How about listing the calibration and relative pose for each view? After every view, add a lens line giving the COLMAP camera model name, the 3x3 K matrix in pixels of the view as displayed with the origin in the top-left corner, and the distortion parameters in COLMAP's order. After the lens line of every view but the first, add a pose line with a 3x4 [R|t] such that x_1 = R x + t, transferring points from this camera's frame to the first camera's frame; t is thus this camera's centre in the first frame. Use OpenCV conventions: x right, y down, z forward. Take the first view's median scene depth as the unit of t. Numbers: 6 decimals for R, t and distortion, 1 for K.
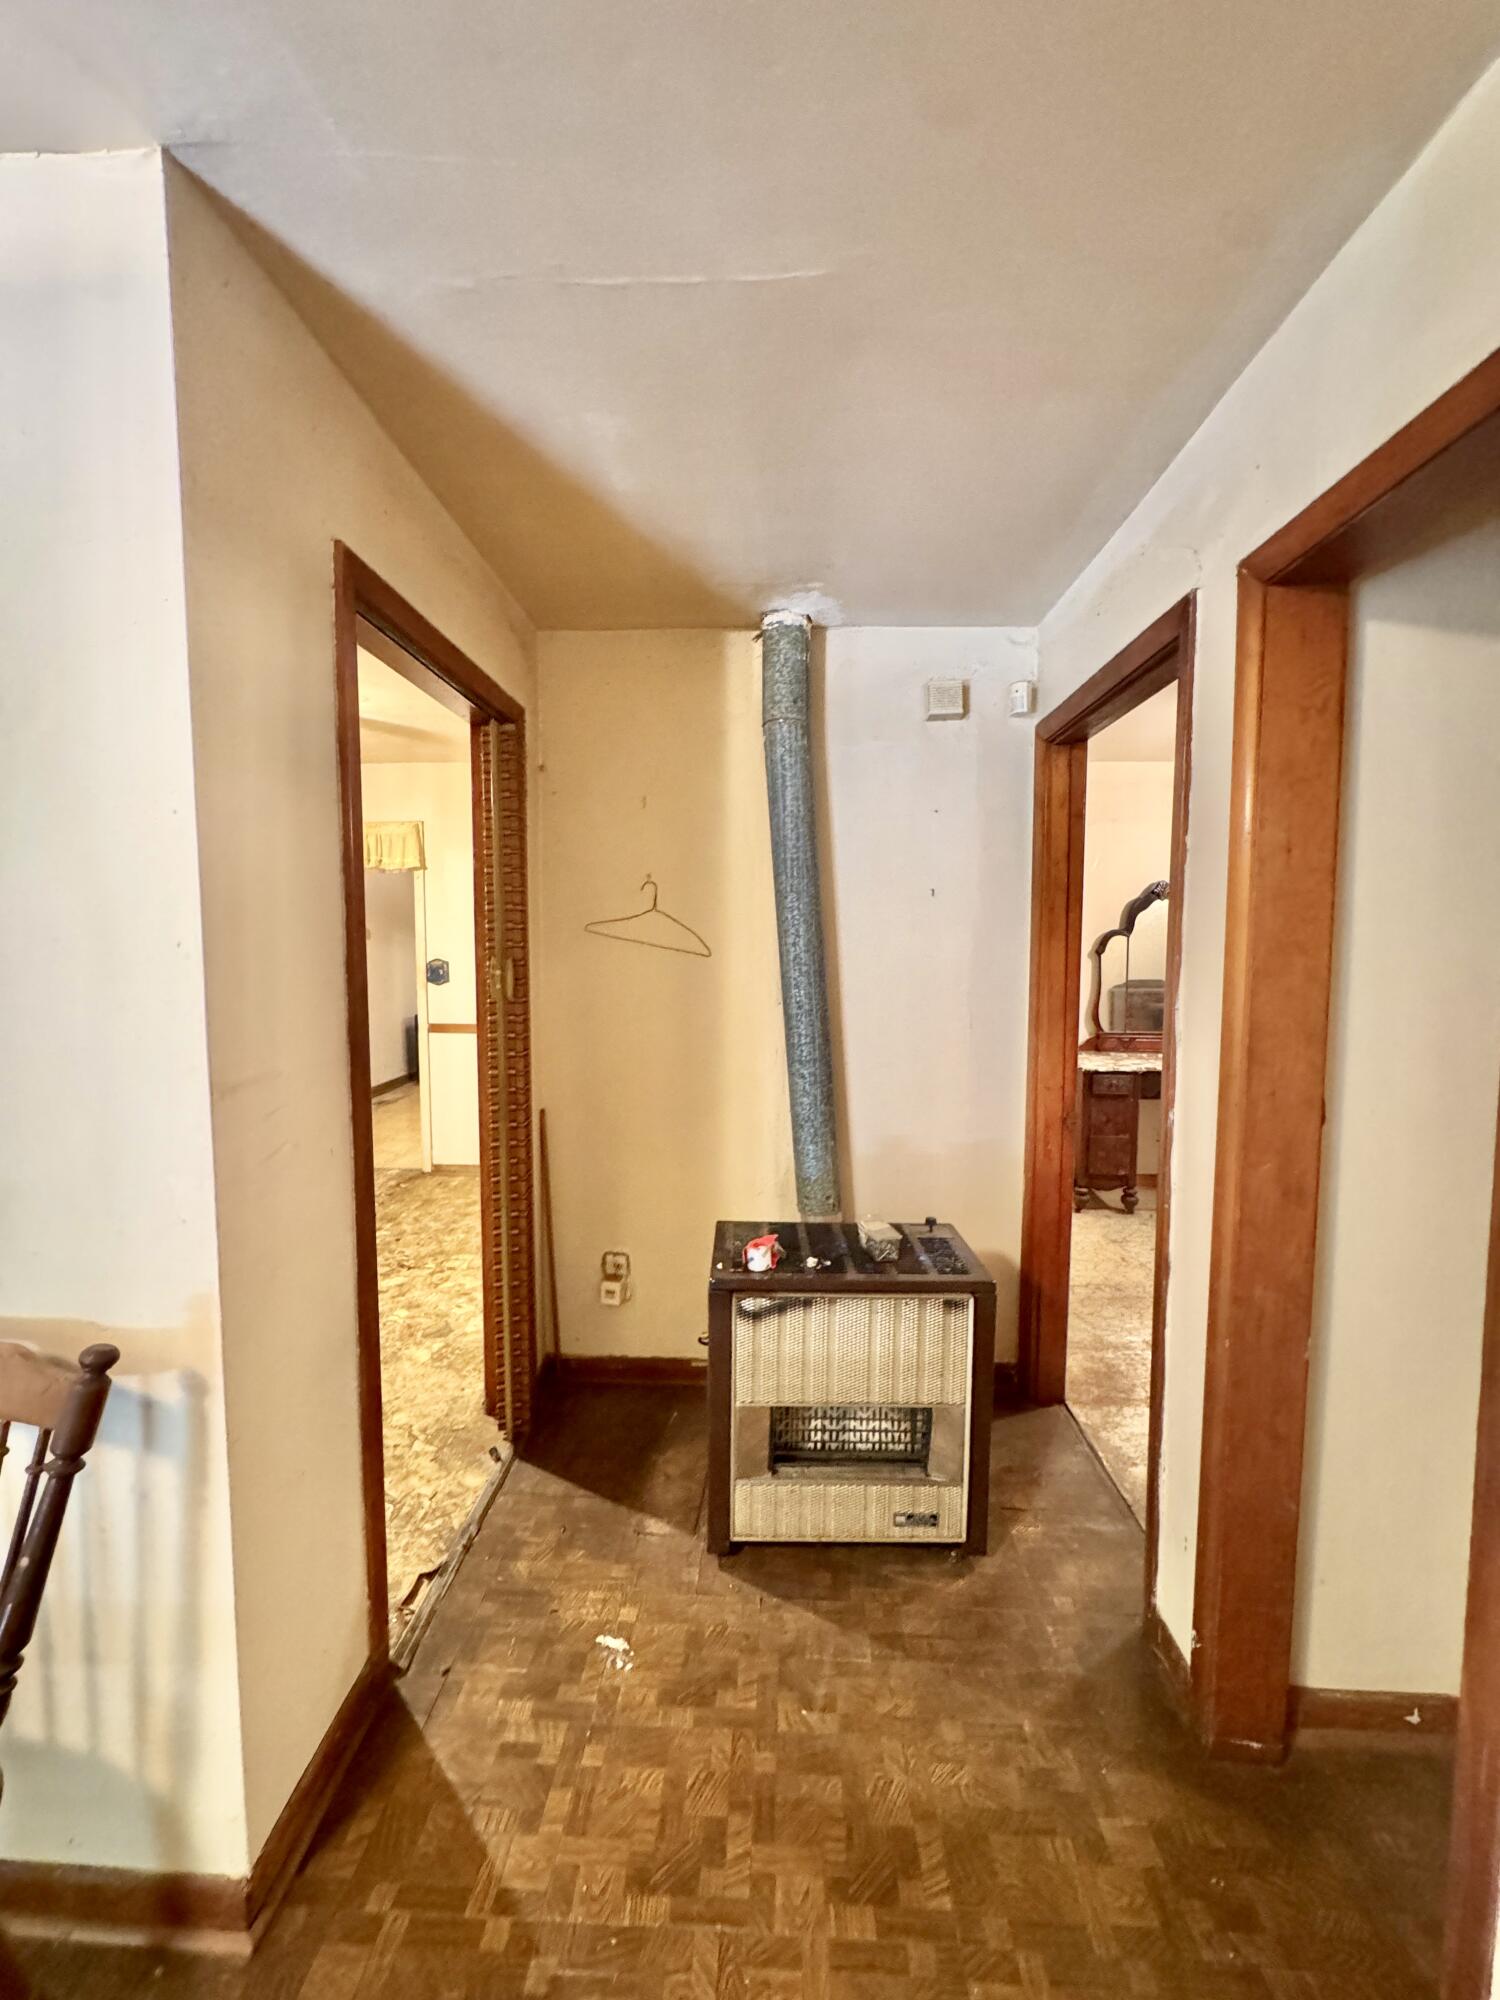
lens RADIAL K [[803.7, 0, 747.1], [0, 803.7, 999.7], [0, 0, 1]] dist [-0.005195, 0.000920]
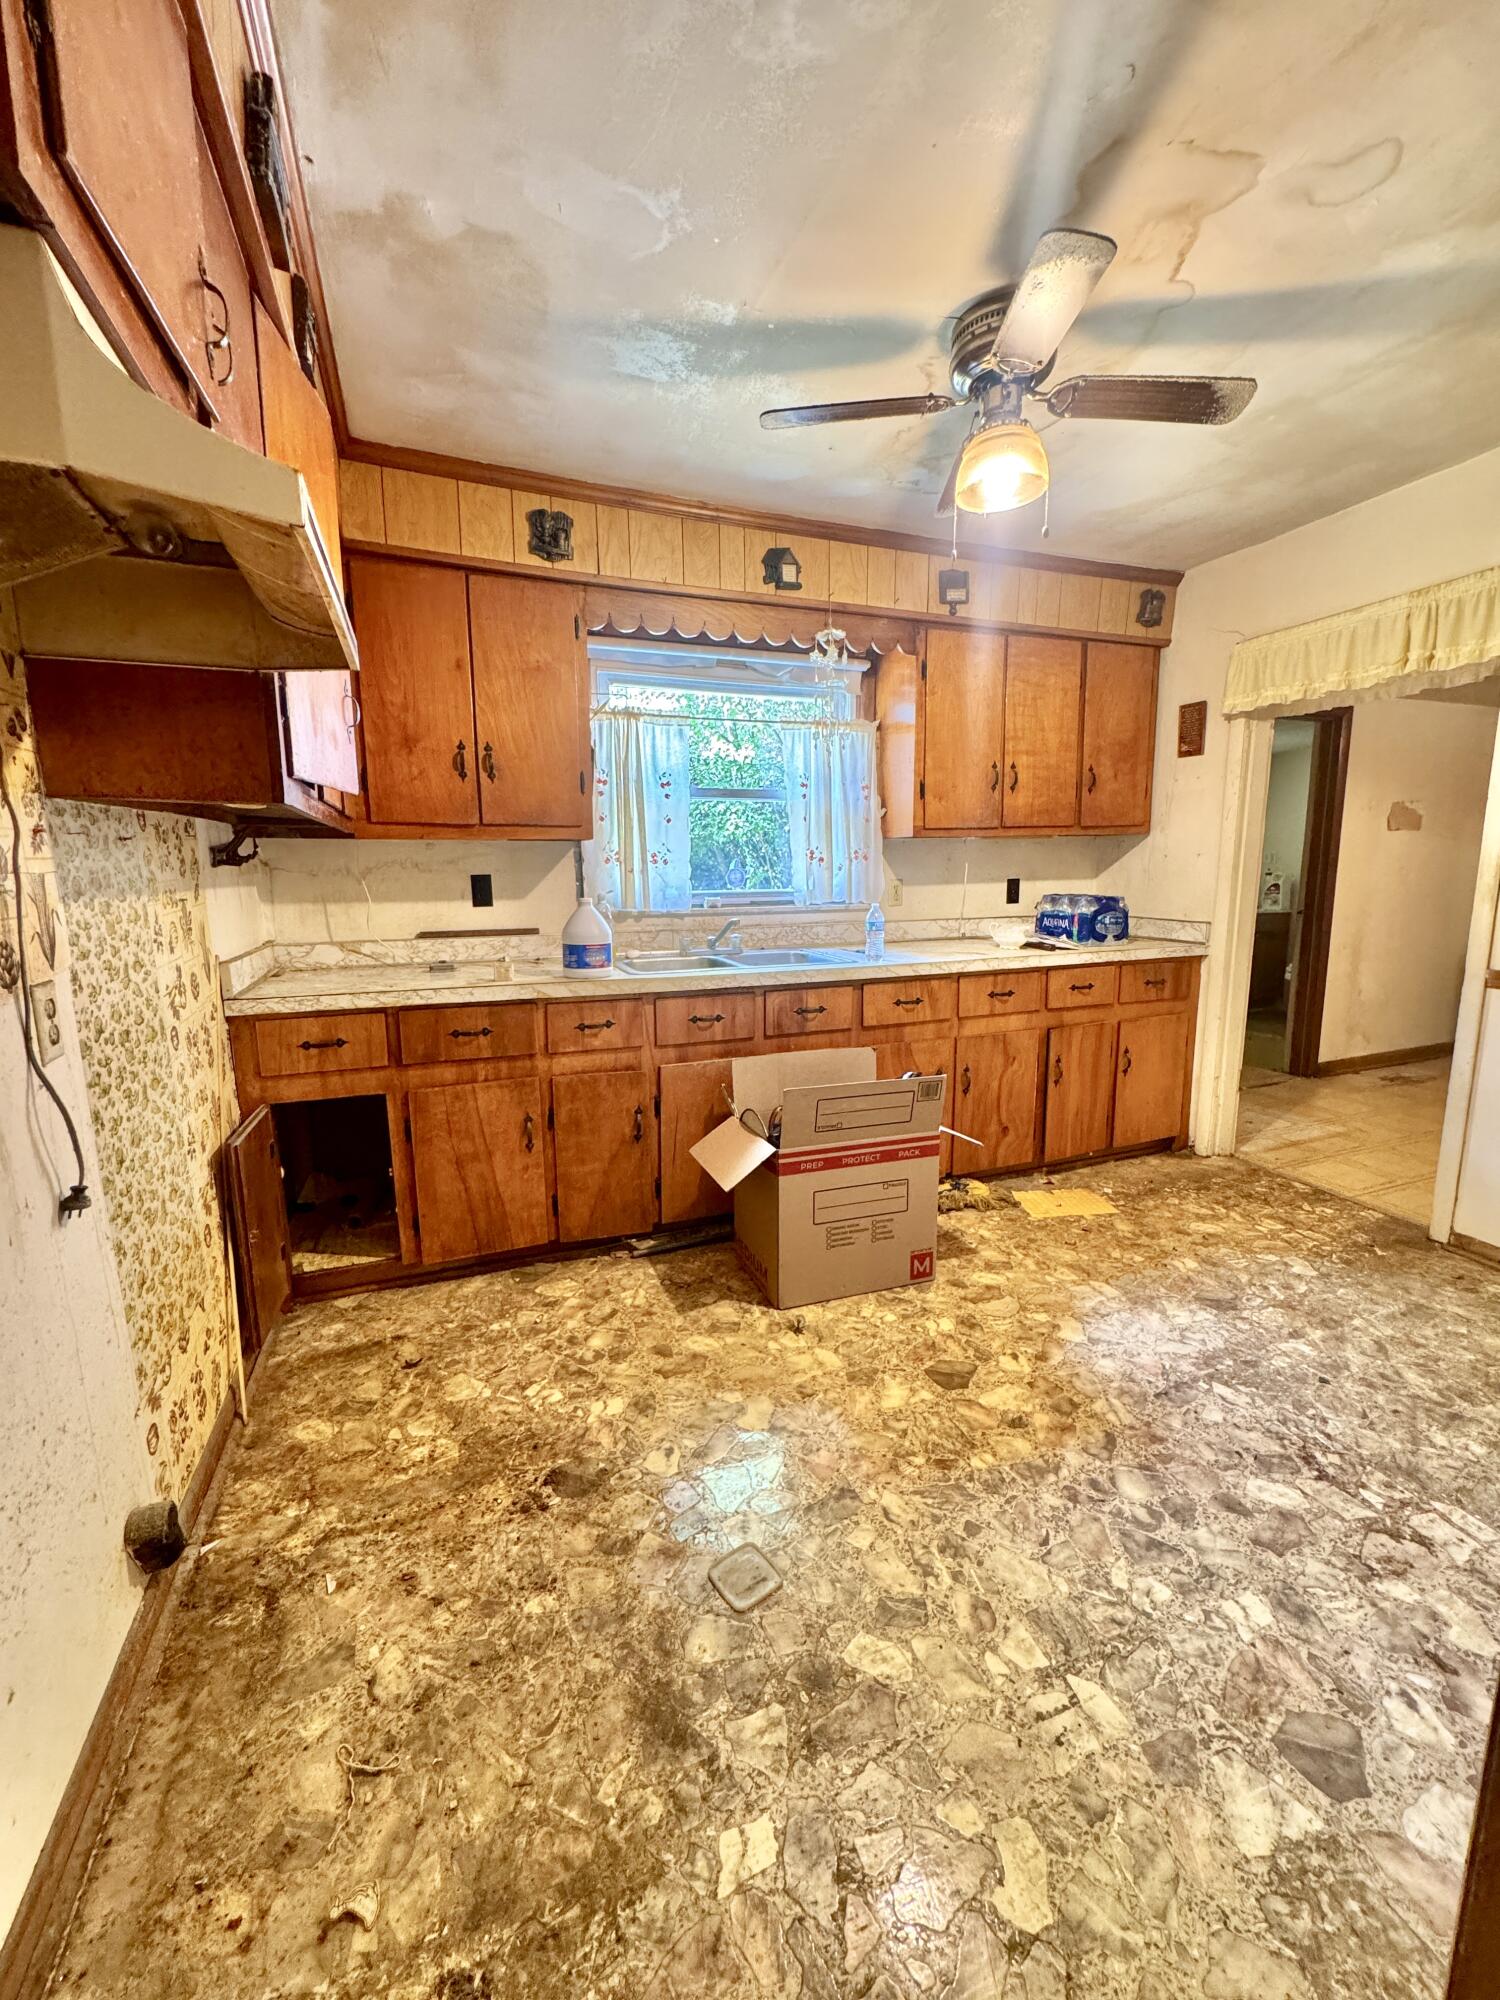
lens RADIAL K [[803.7, 0, 752.7], [0, 803.7, 998.2], [0, 0, 1]] dist [-0.005195, 0.000920]
pose [[0.404654, 0.143859, -0.903084, -0.168868], [-0.052411, 0.989574, 0.134152, 0.004928], [0.912967, -0.006954, 0.407975, 0.501242]]
